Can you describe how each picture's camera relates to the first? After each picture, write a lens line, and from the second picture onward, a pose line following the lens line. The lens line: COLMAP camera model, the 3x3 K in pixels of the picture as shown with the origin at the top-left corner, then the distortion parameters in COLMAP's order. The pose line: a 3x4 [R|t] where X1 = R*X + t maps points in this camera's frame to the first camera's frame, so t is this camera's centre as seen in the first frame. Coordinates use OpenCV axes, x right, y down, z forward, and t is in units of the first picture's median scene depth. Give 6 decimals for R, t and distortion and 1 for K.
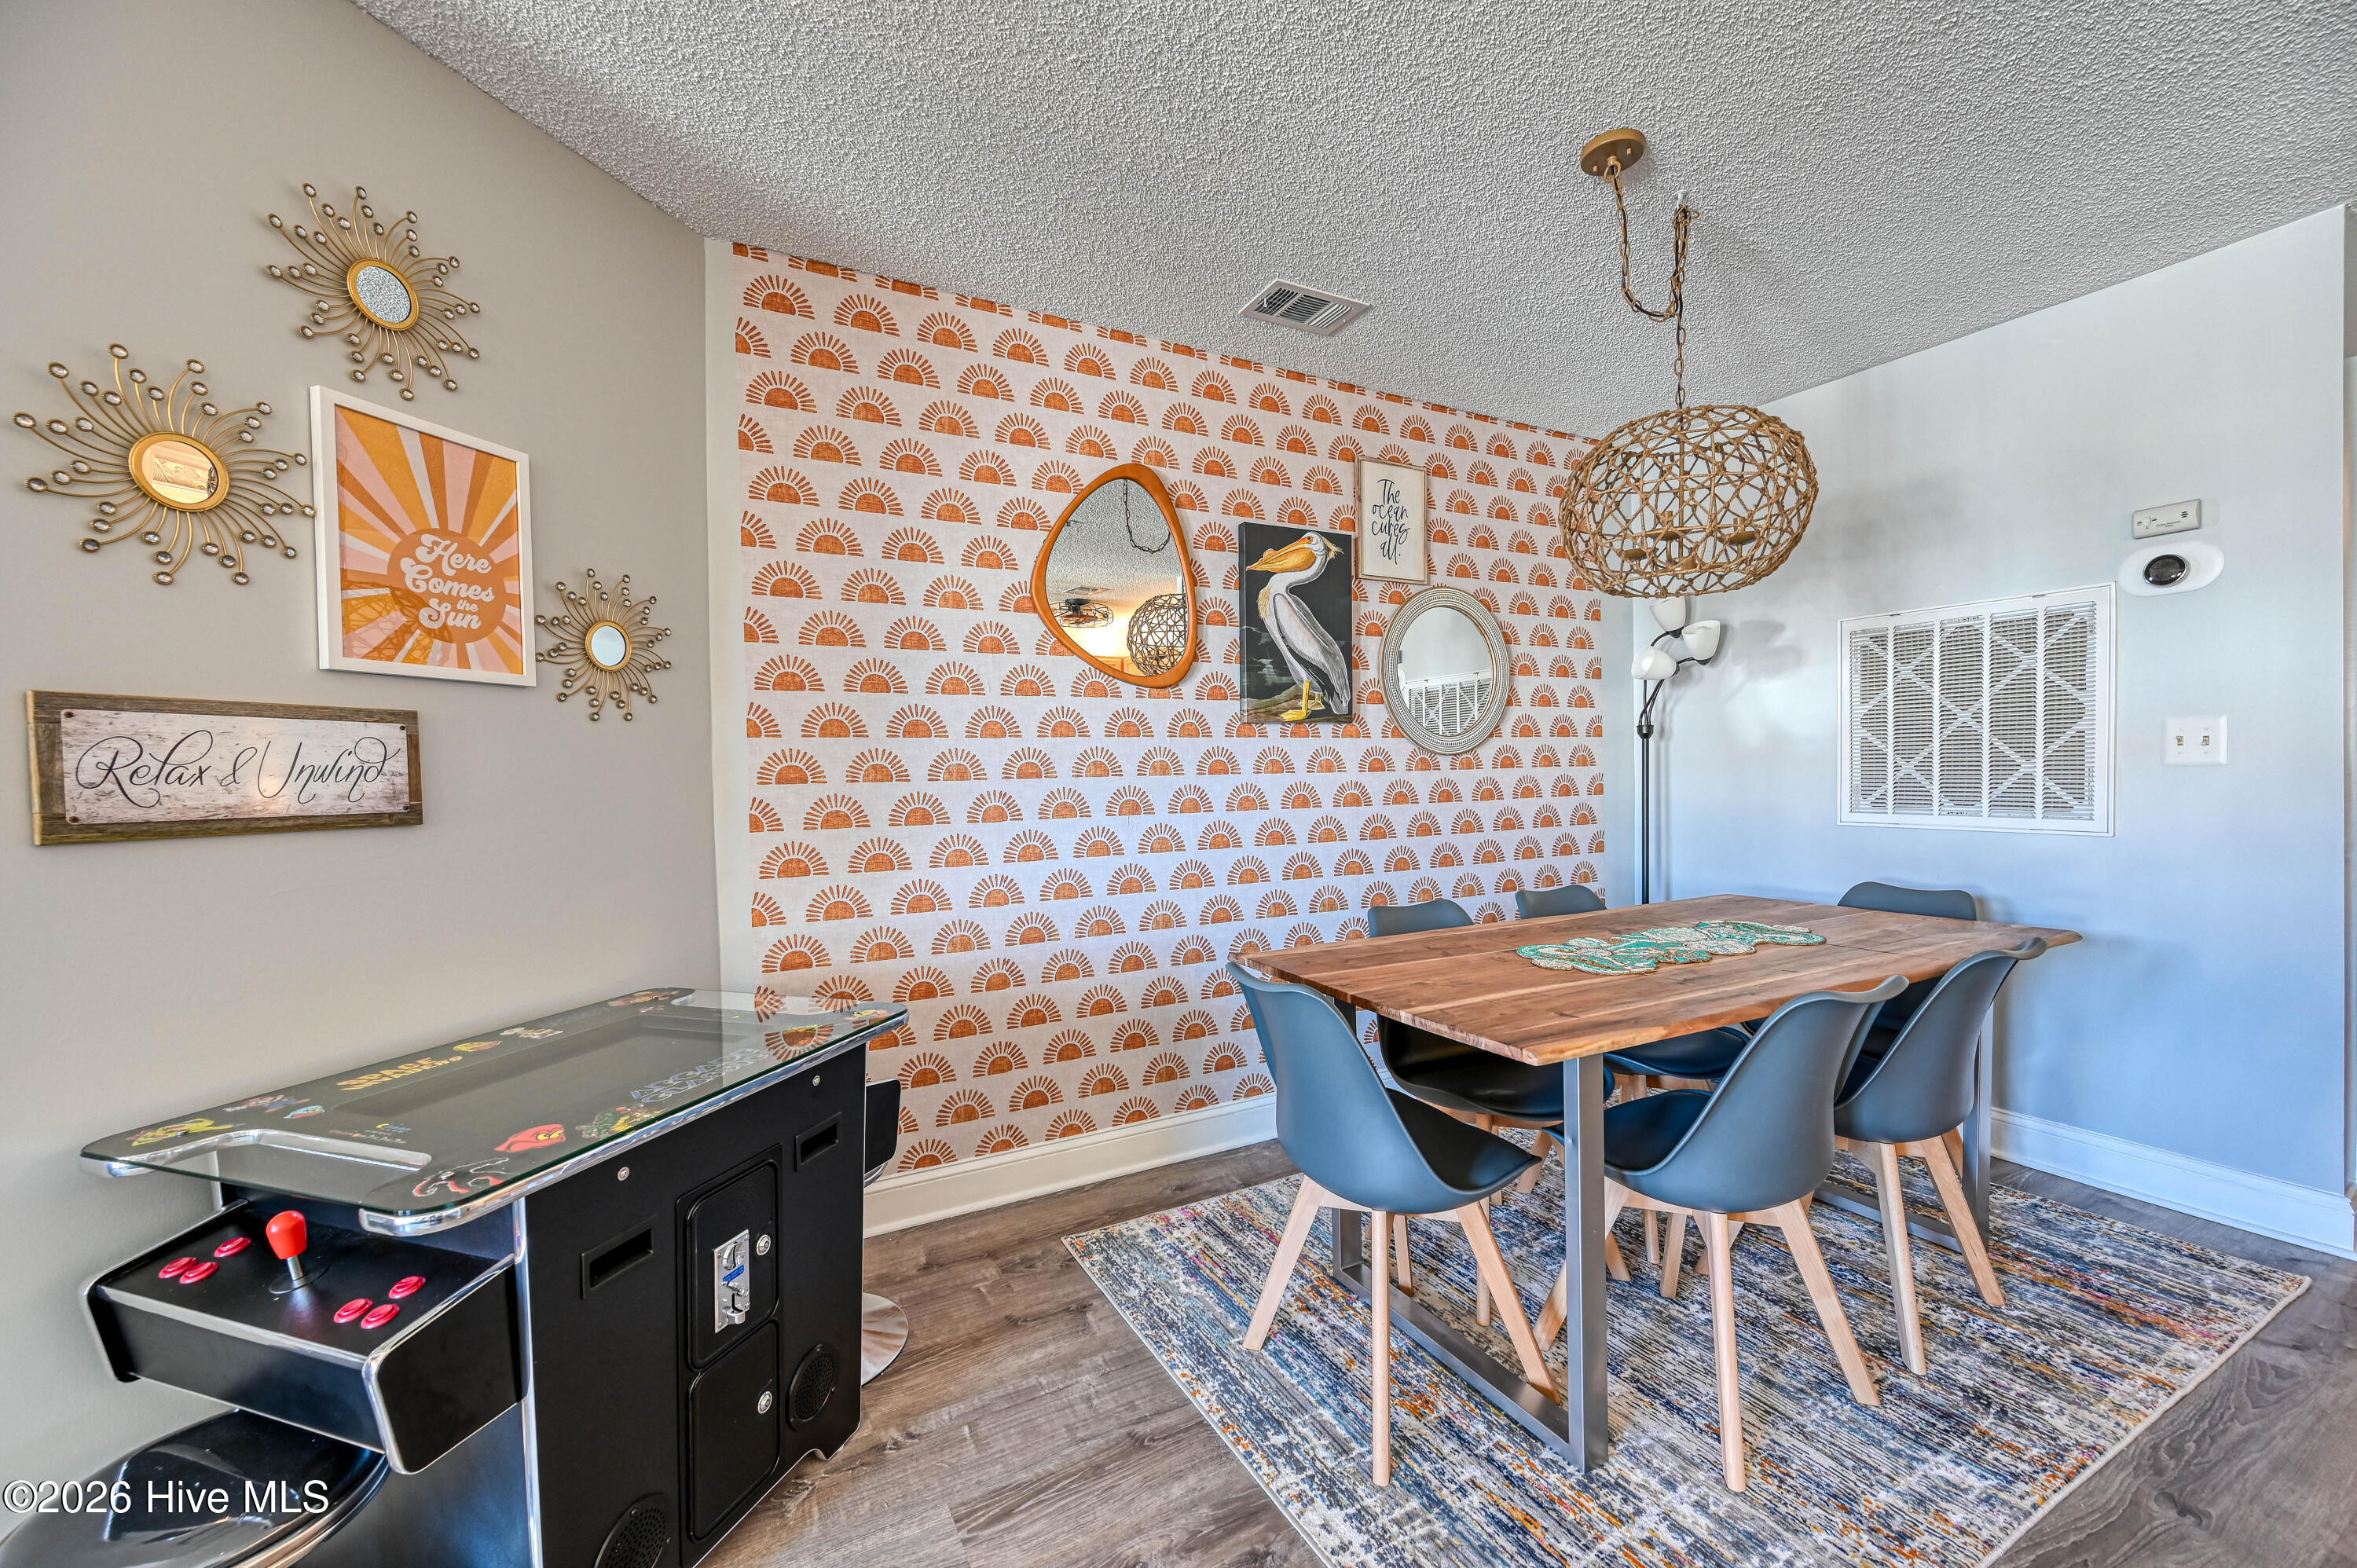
lens RADIAL K [[929.0, 0, 1178.0], [0, 929.0, 792.6], [0, 0, 1]] dist [-0.002135, 0.000321]
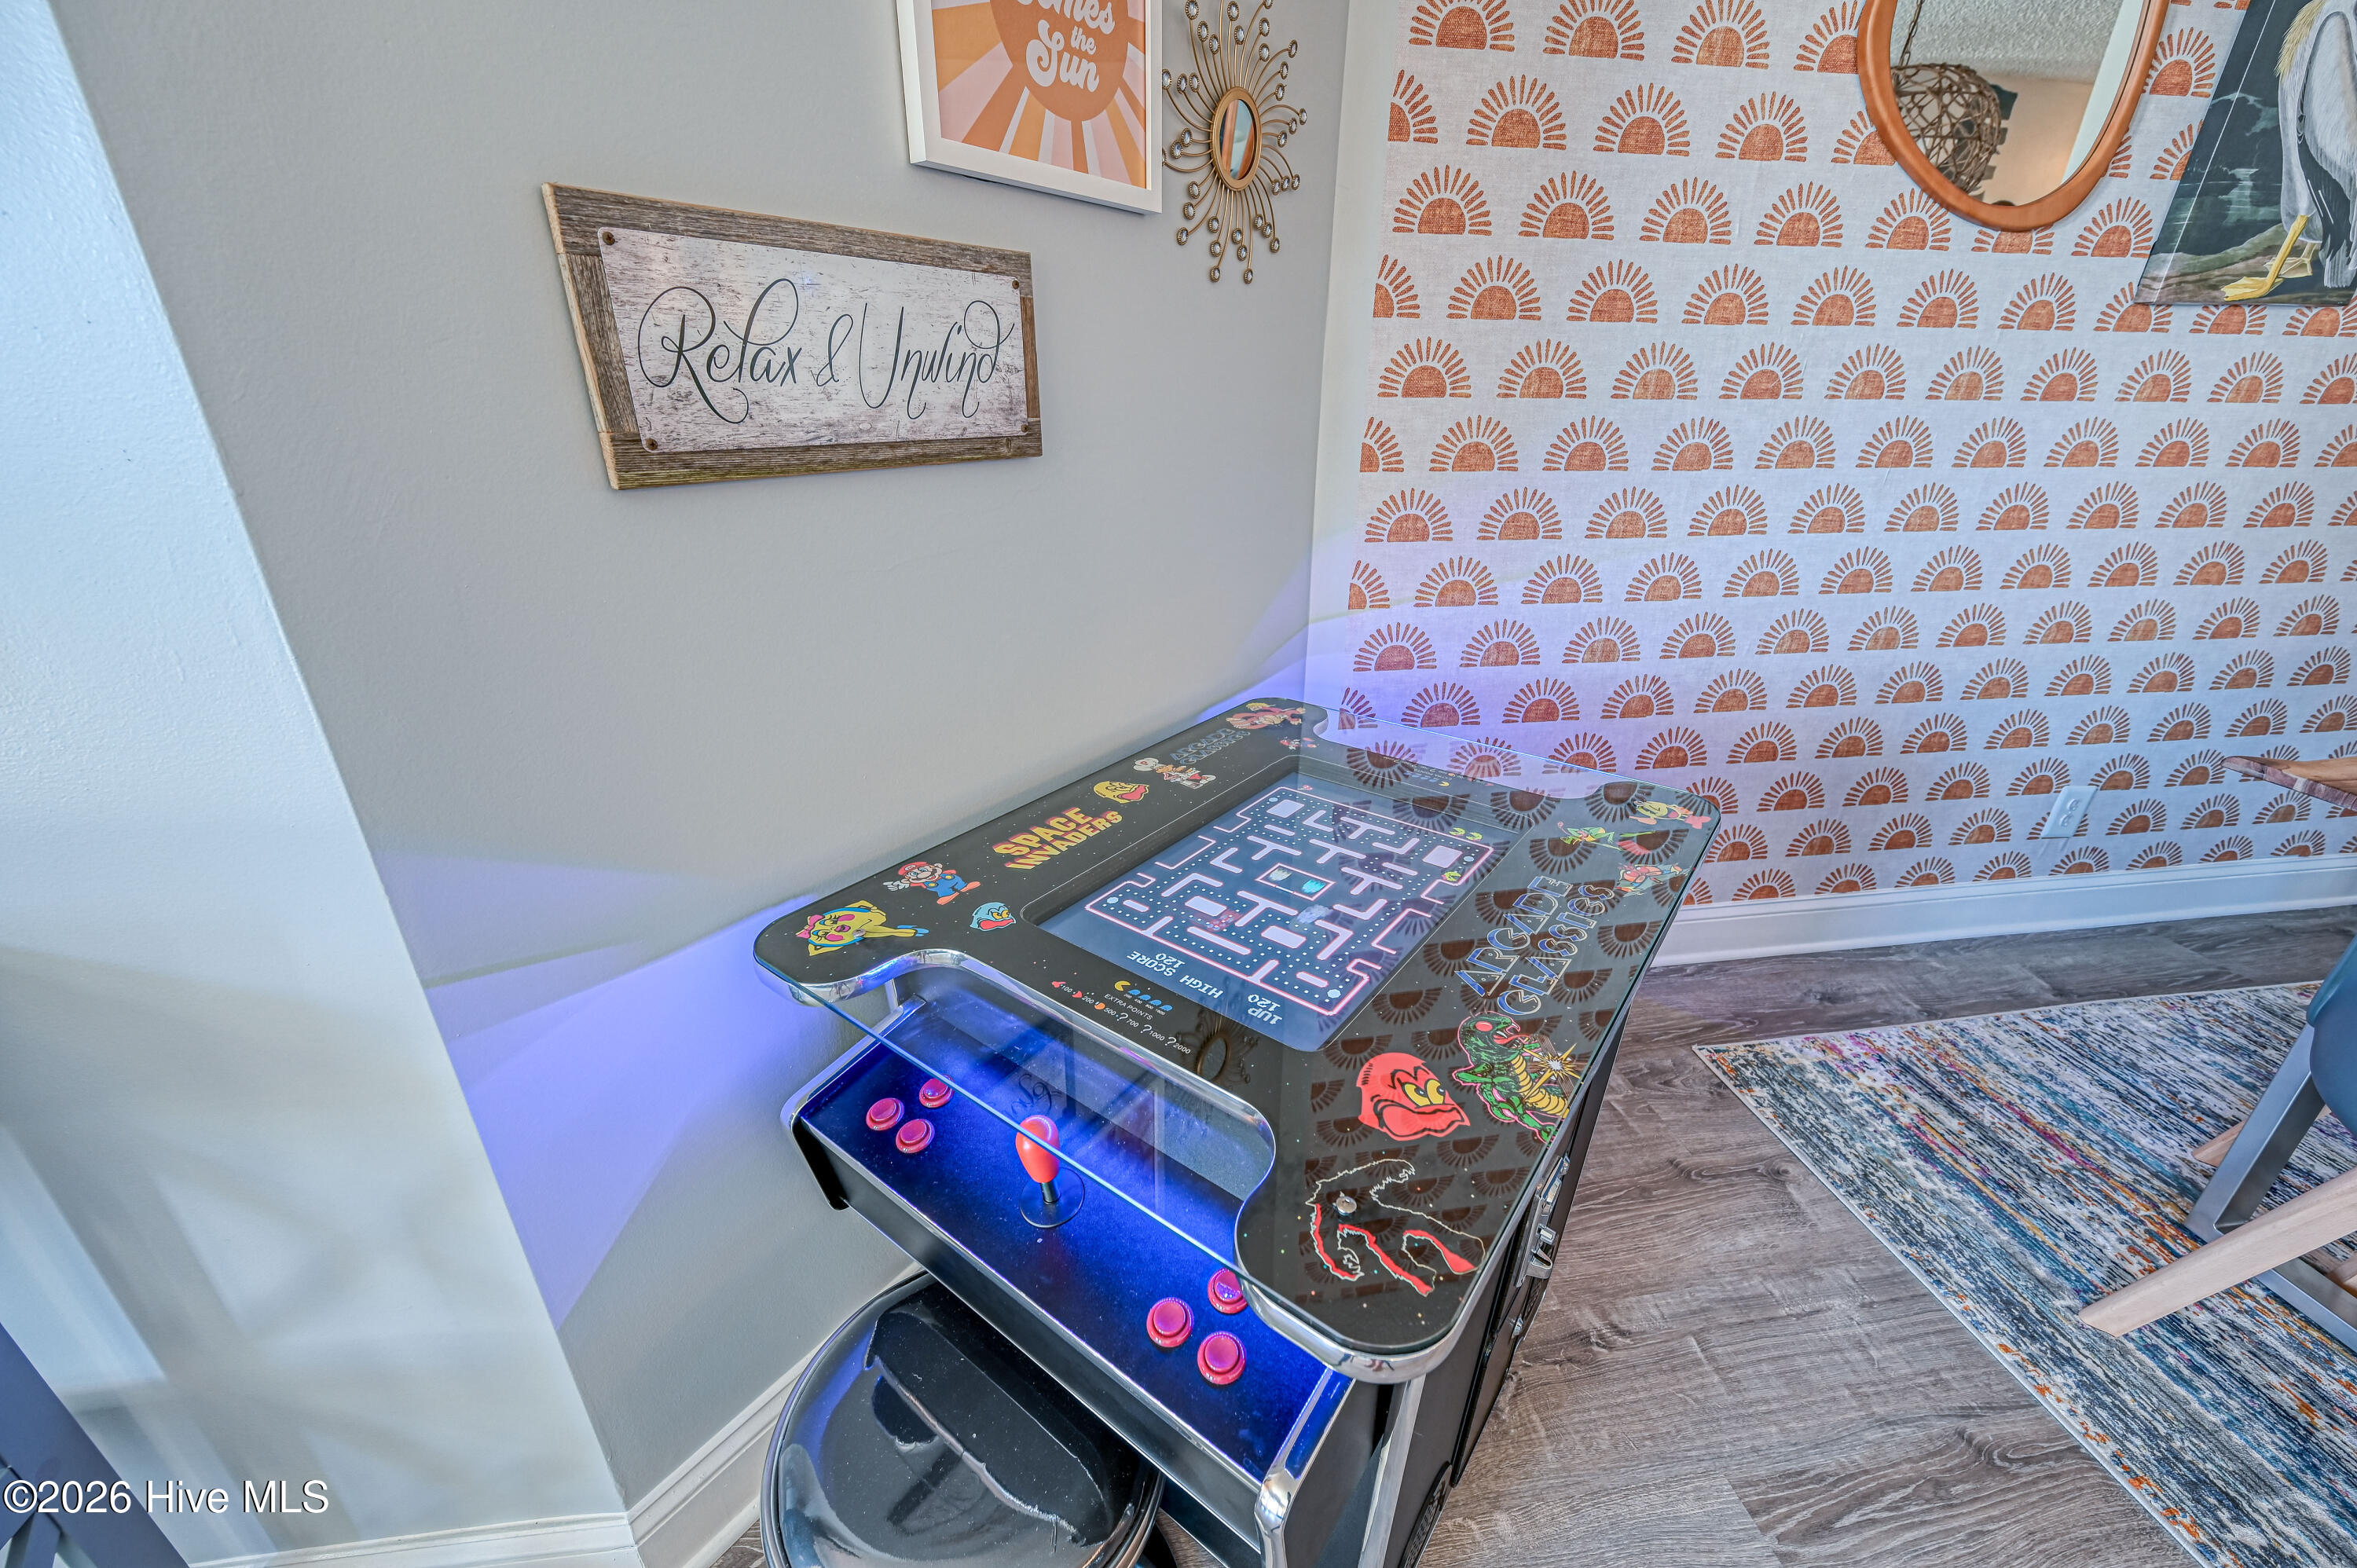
lens RADIAL K [[929.0, 0, 1178.0], [0, 929.0, 792.6], [0, 0, 1]] dist [-0.002135, 0.000321]
pose [[0.943217, 0.159707, -0.291266, -0.377421], [-0.033546, 0.918152, 0.394807, -0.006557], [0.330480, -0.362618, 0.871373, 0.291471]]
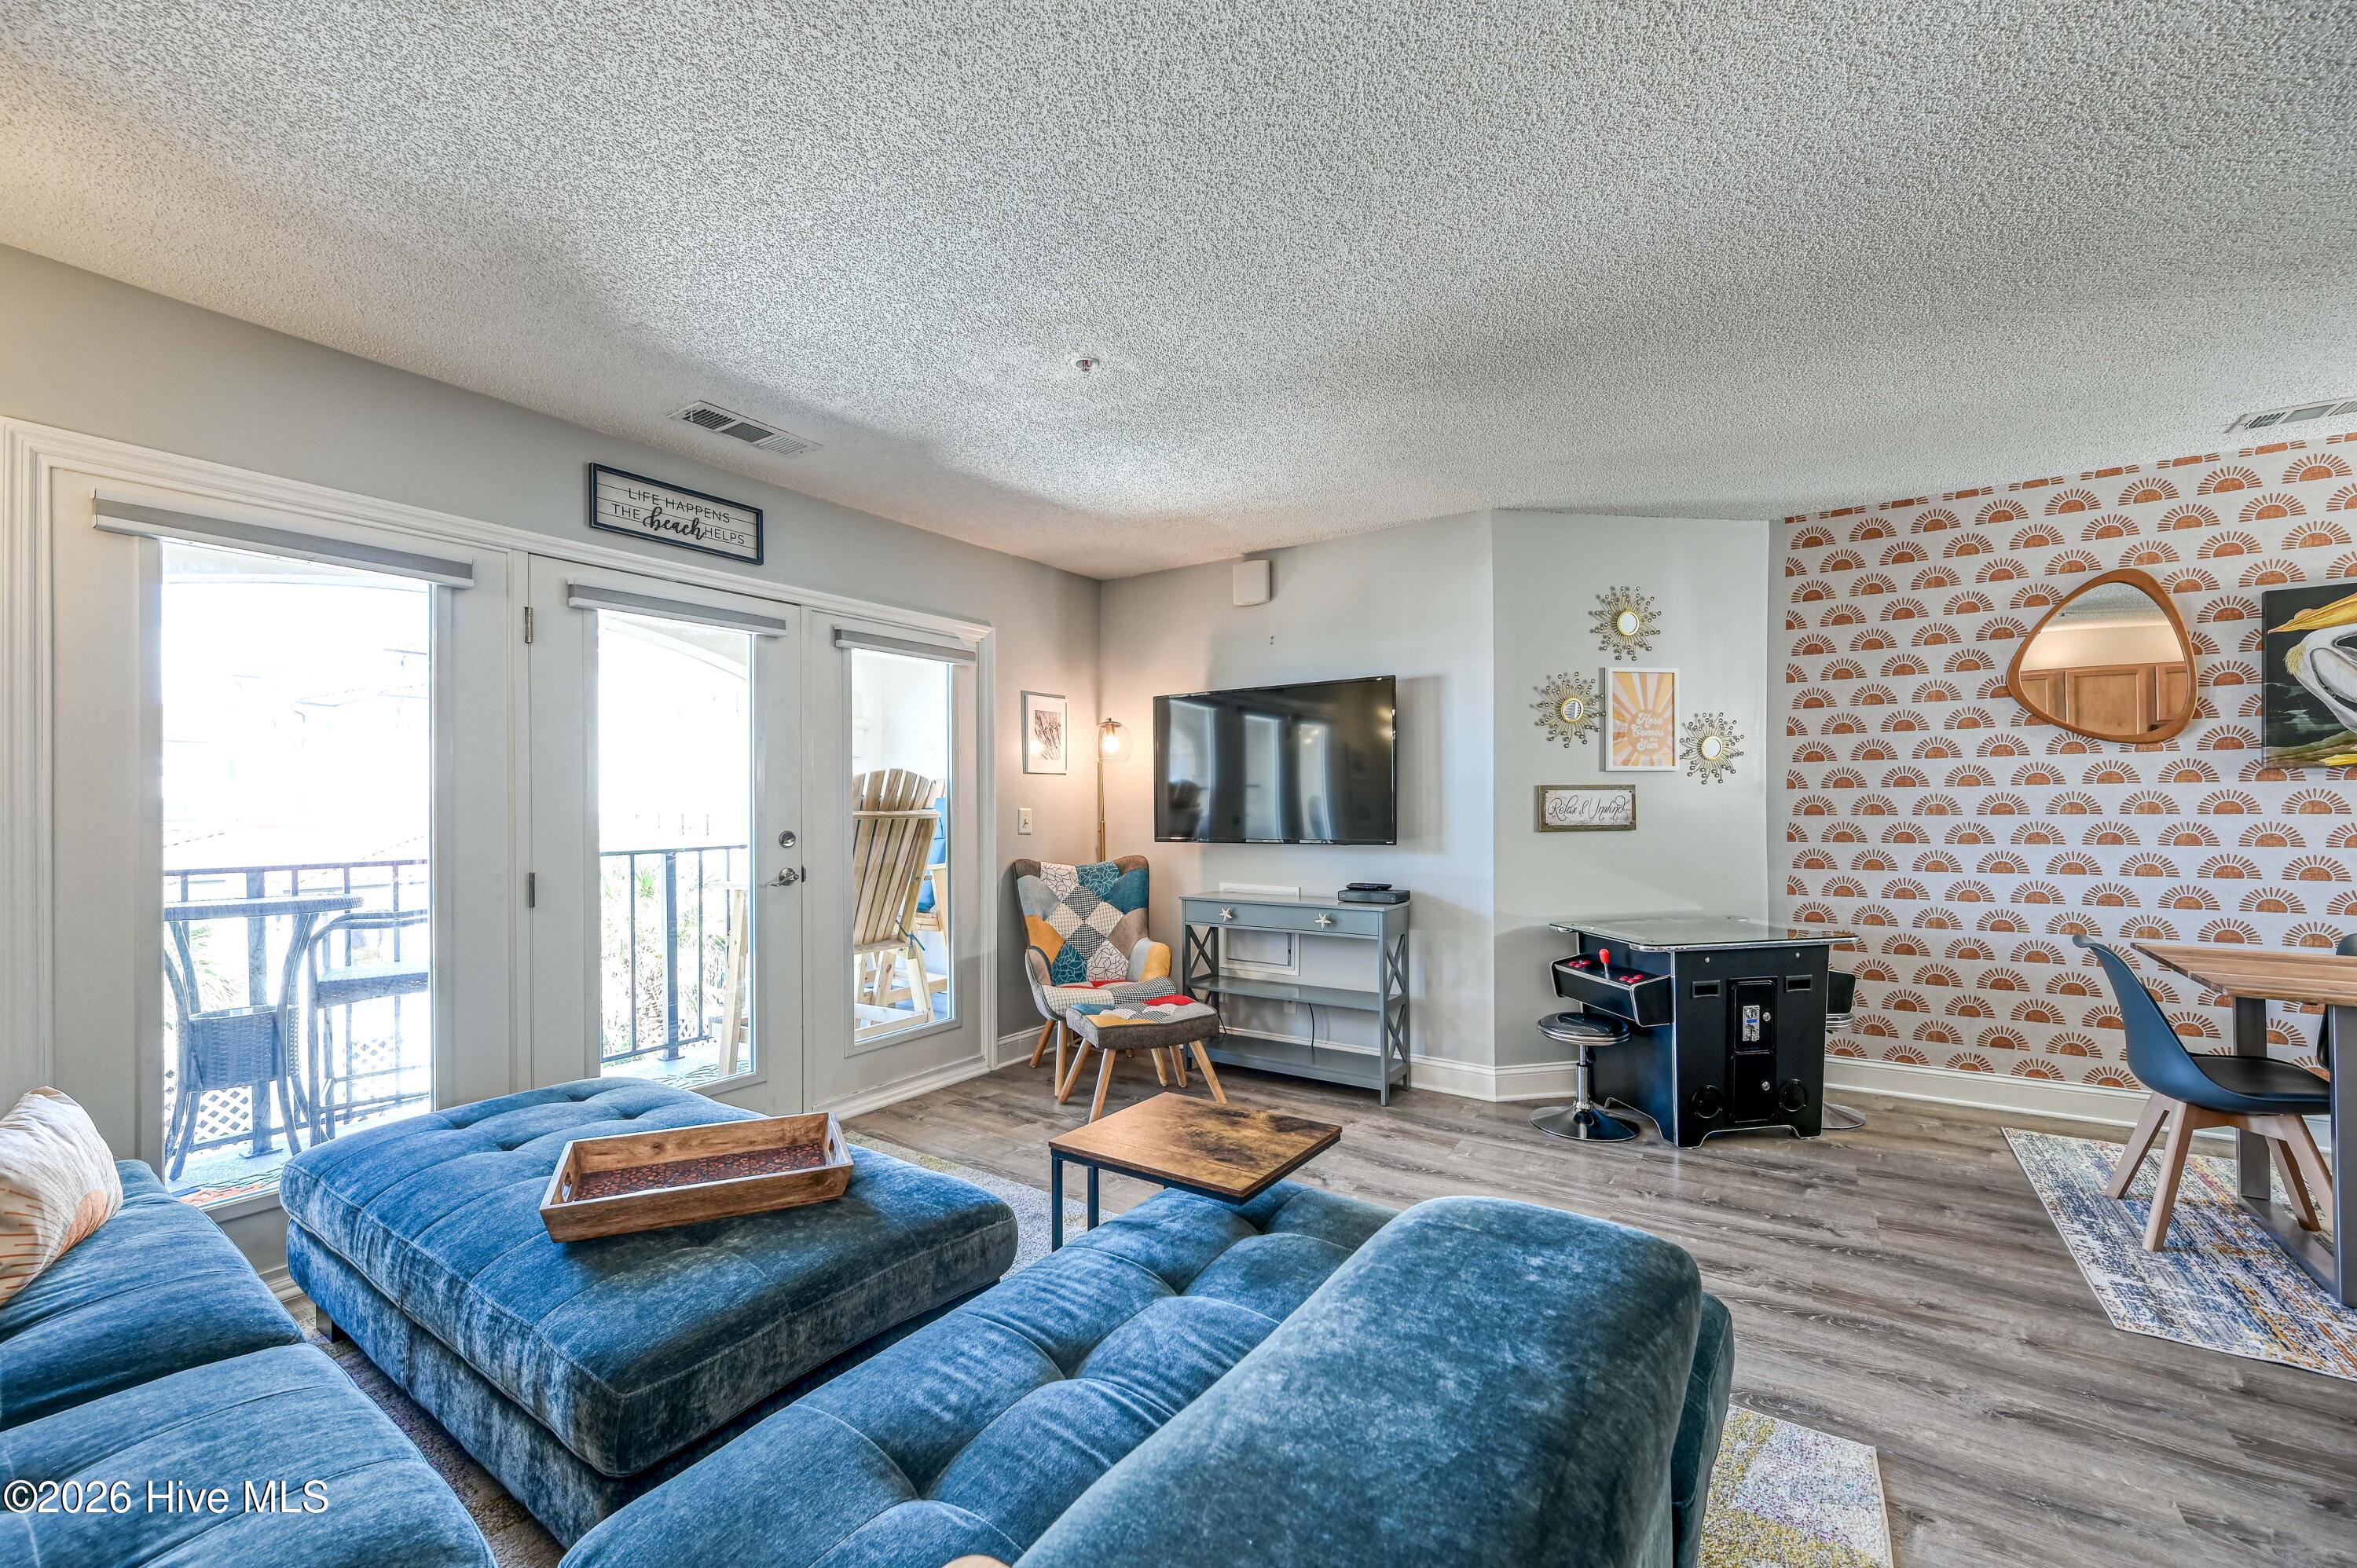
lens RADIAL K [[939.1, 0, 1181.9], [0, 939.1, 811.3], [0, 0, 1]] dist [-0.001873, 0.000044]
pose [[0.472097, 0.019700, -0.881326, 0.631205], [-0.018530, 0.999751, 0.012421, -0.018247], [0.881352, 0.010467, 0.472345, -0.961342]]
